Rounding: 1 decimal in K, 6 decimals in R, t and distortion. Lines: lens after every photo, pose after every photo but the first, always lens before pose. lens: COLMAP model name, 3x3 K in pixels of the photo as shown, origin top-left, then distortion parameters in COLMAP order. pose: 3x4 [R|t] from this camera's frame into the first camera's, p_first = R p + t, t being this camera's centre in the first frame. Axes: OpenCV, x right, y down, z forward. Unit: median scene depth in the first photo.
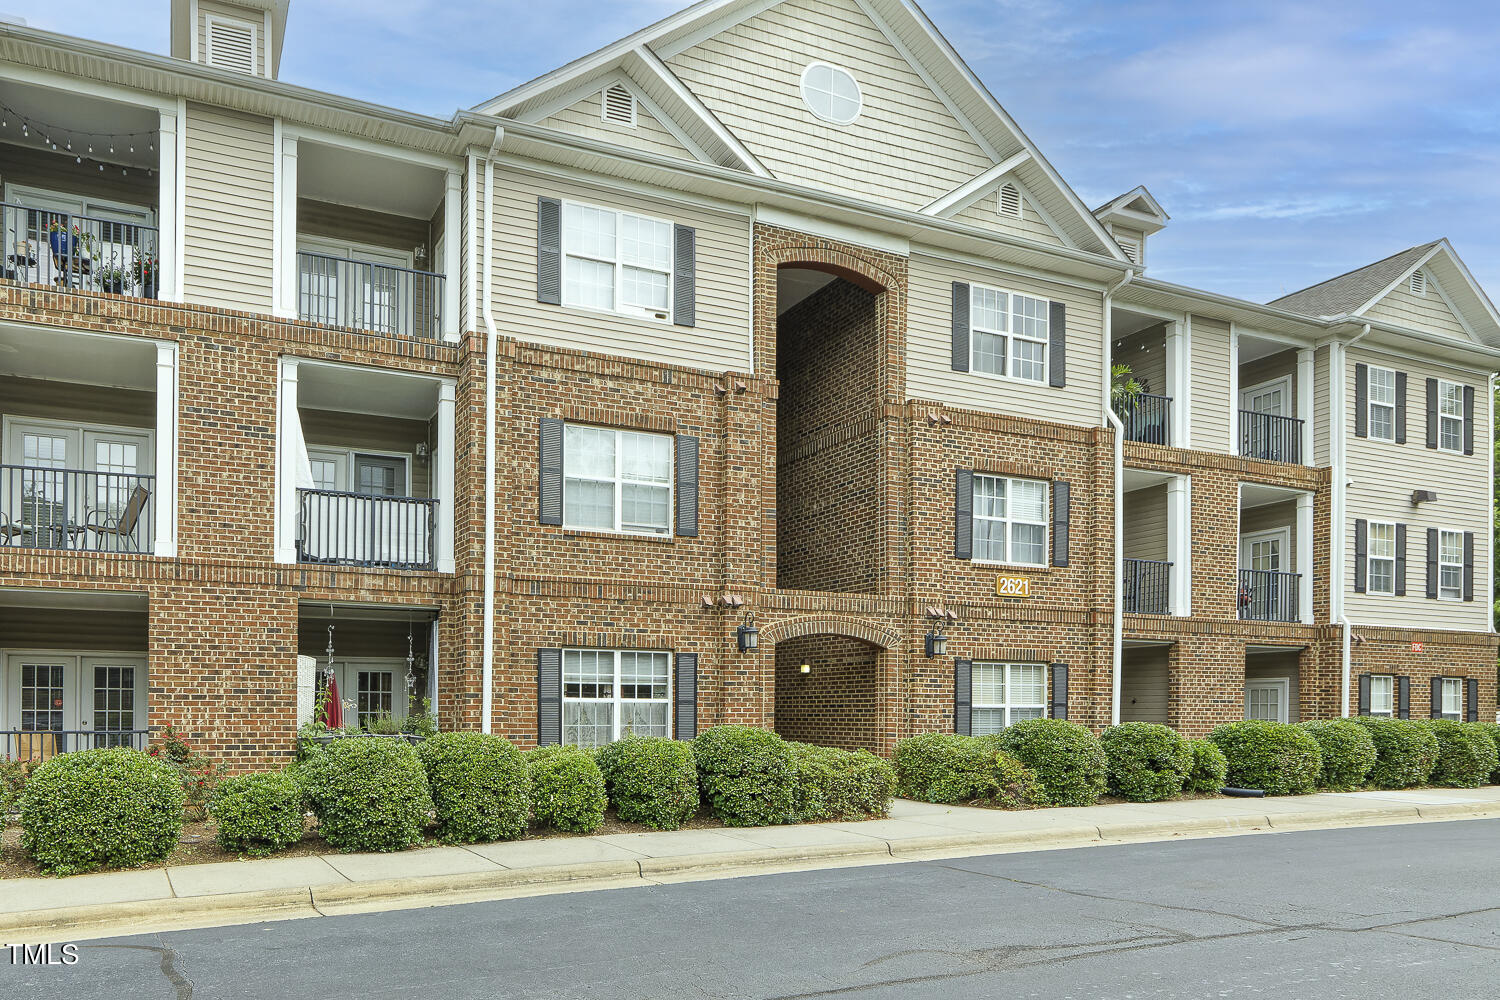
lens RADIAL K [[689.4, 0, 751.6], [0, 689.4, 514.9], [0, 0, 1]] dist [-0.001784, -0.000466]
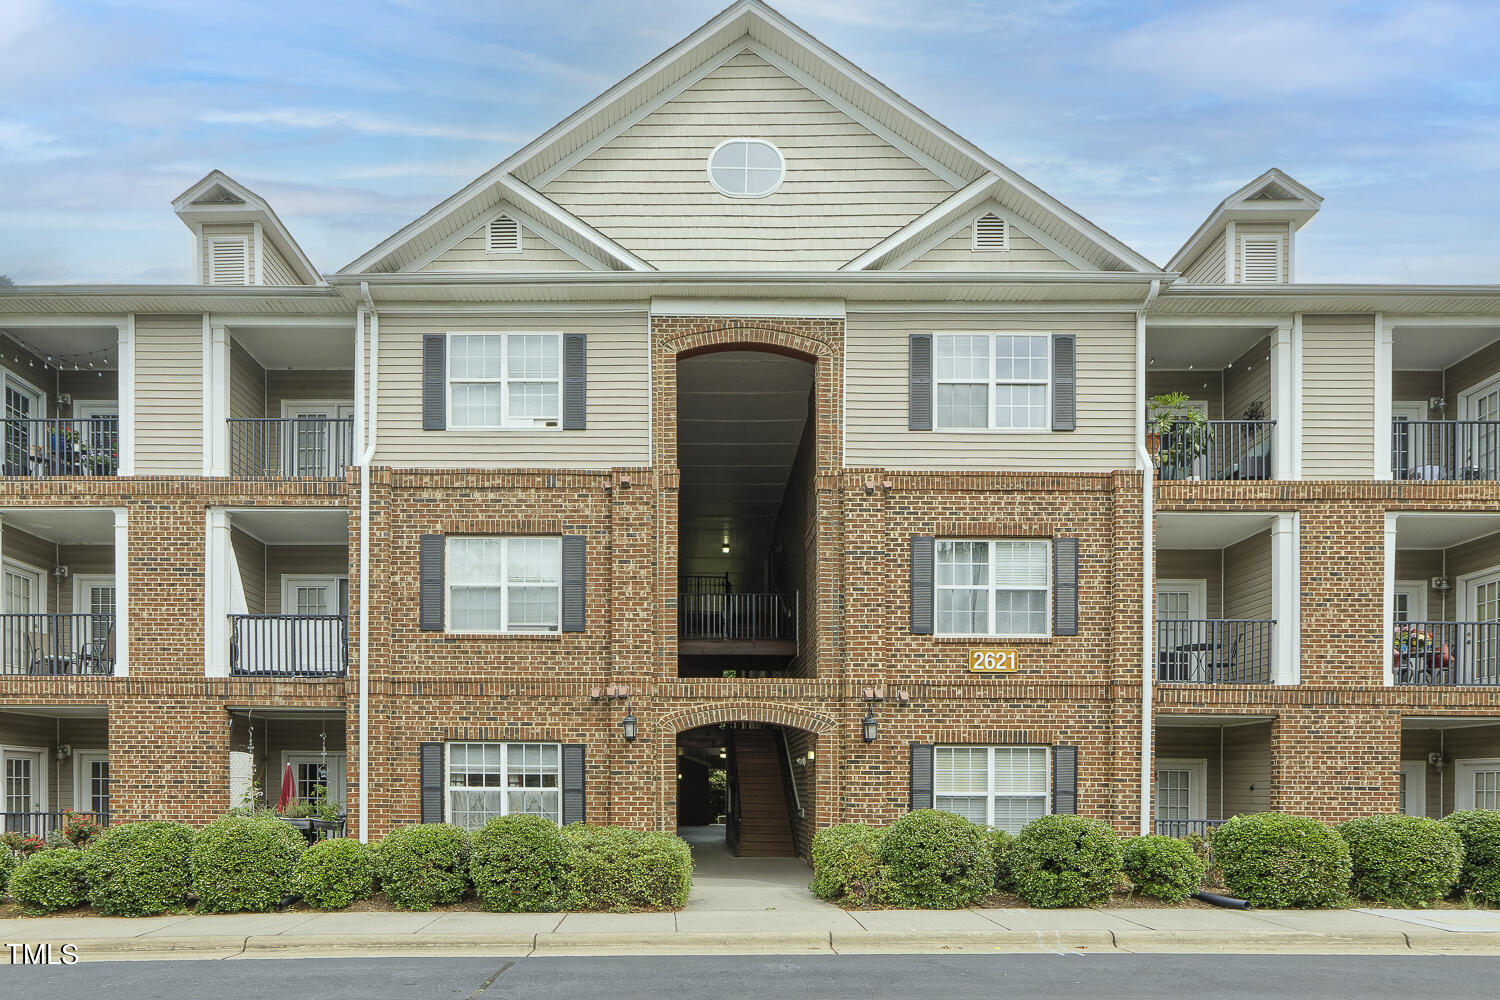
lens RADIAL K [[679.0, 0, 744.9], [0, 679.0, 608.3], [0, 0, 1]] dist [-0.018382, 0.012846]
pose [[0.957549, -0.073263, -0.278804, 0.441135], [0.075565, 0.997138, -0.002497, 0.017662], [0.278189, -0.018677, 0.960345, 0.089067]]
